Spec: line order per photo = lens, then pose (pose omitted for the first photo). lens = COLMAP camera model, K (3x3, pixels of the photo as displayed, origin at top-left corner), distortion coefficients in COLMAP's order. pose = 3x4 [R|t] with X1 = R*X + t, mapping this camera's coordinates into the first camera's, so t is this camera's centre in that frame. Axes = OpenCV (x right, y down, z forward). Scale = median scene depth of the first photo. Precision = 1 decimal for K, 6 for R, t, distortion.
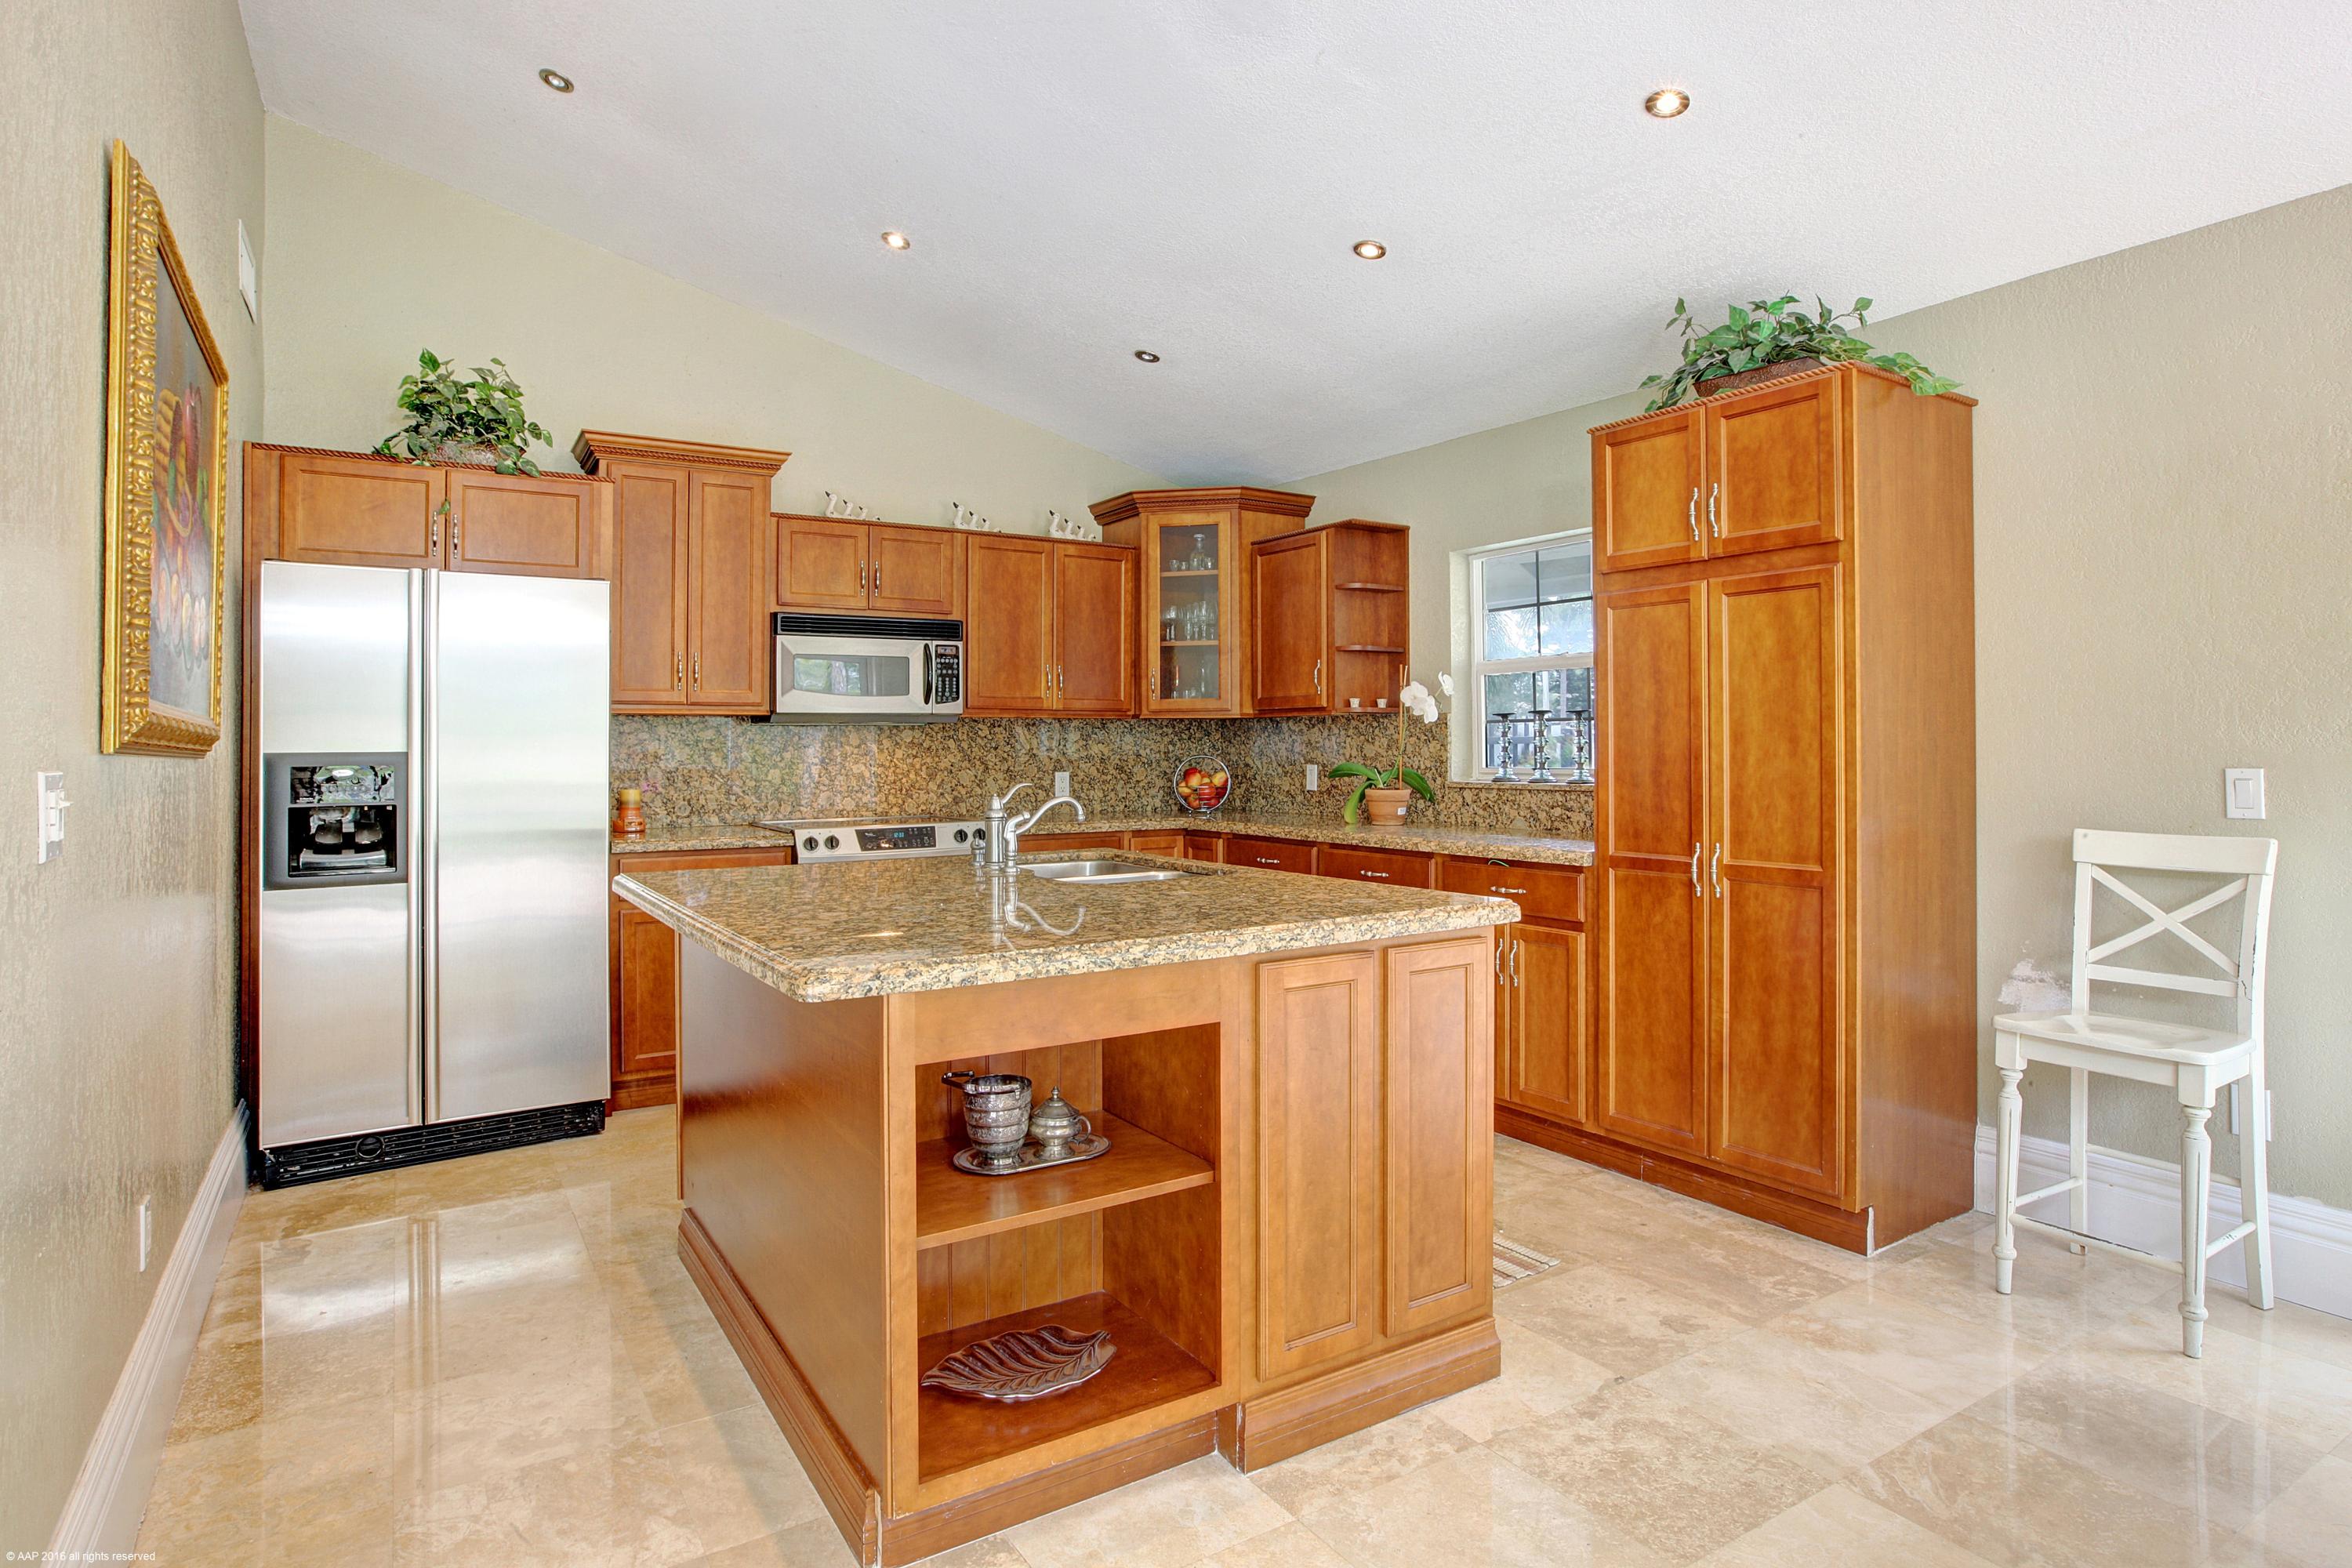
lens RADIAL K [[1244.1, 0, 1169.5], [0, 1244.1, 767.9], [0, 0, 1]] dist [-0.018453, 0.000176]
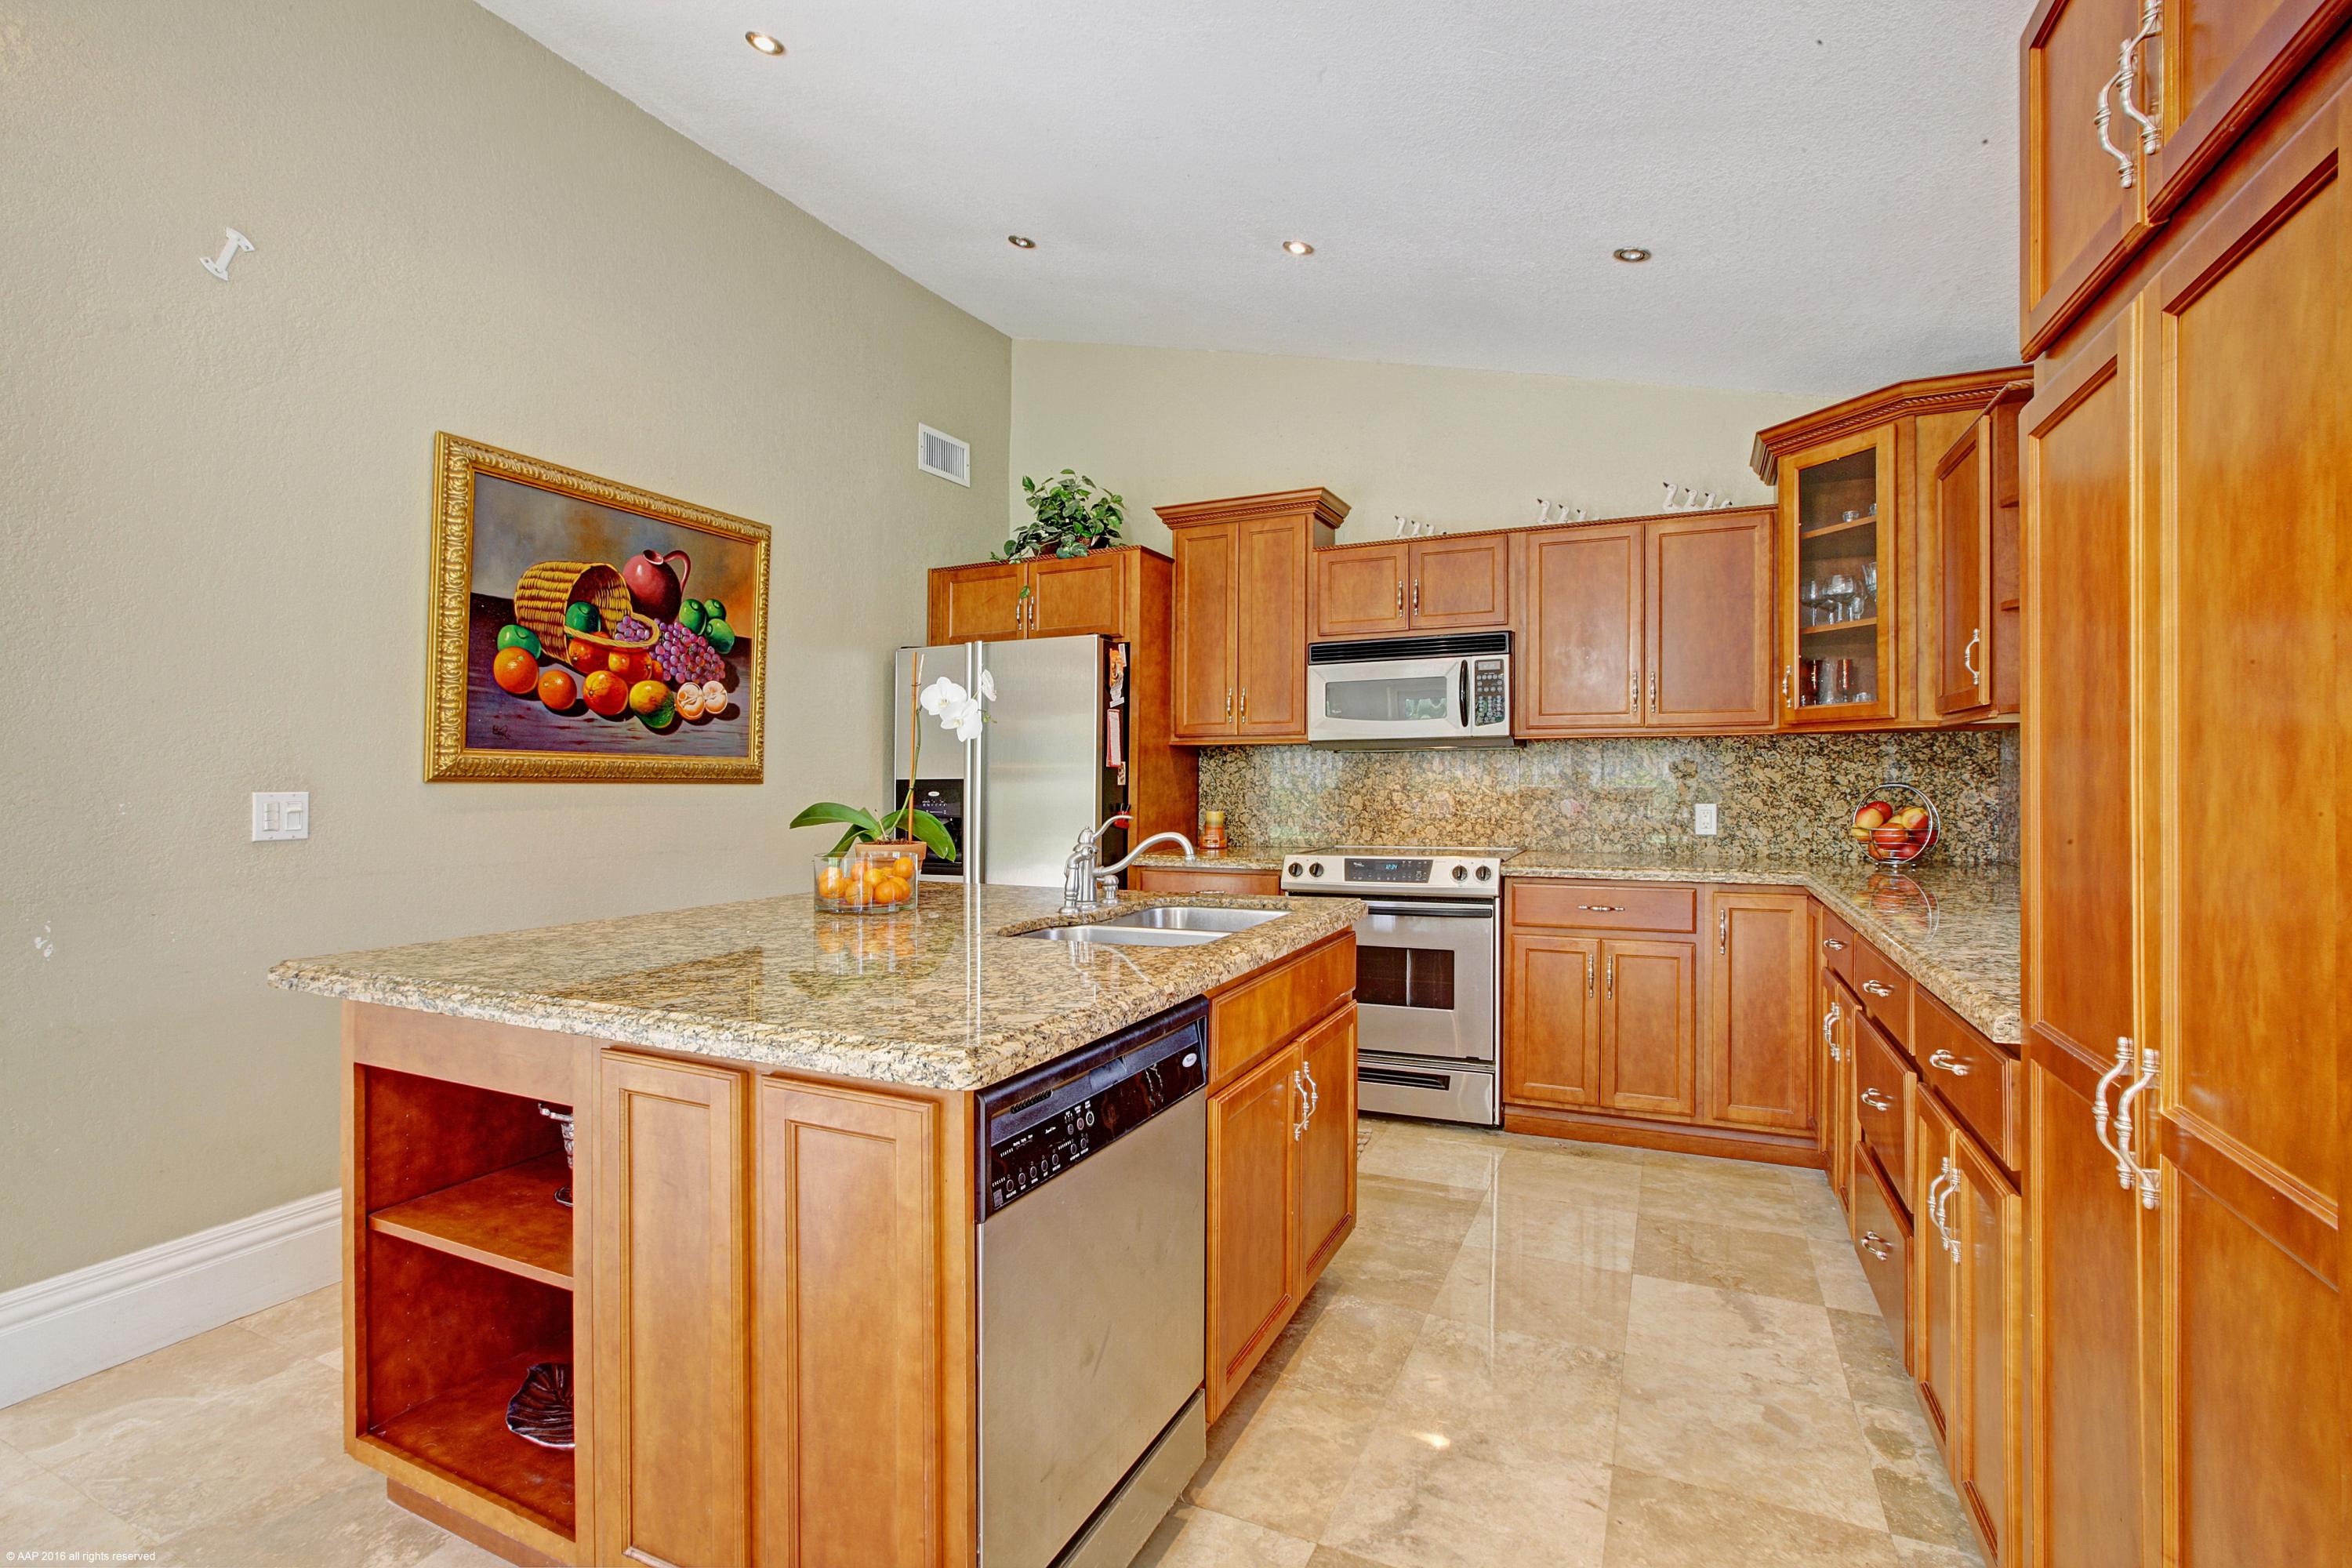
lens RADIAL K [[1084.2, 0, 1169.9], [0, 1084.2, 774.1], [0, 0, 1]] dist [-0.016246, 0.001511]
pose [[0.542904, -0.000955, -0.839794, 0.363551], [-0.010508, 0.999913, -0.007930, -0.007758], [0.839729, 0.013129, 0.542847, 0.394783]]
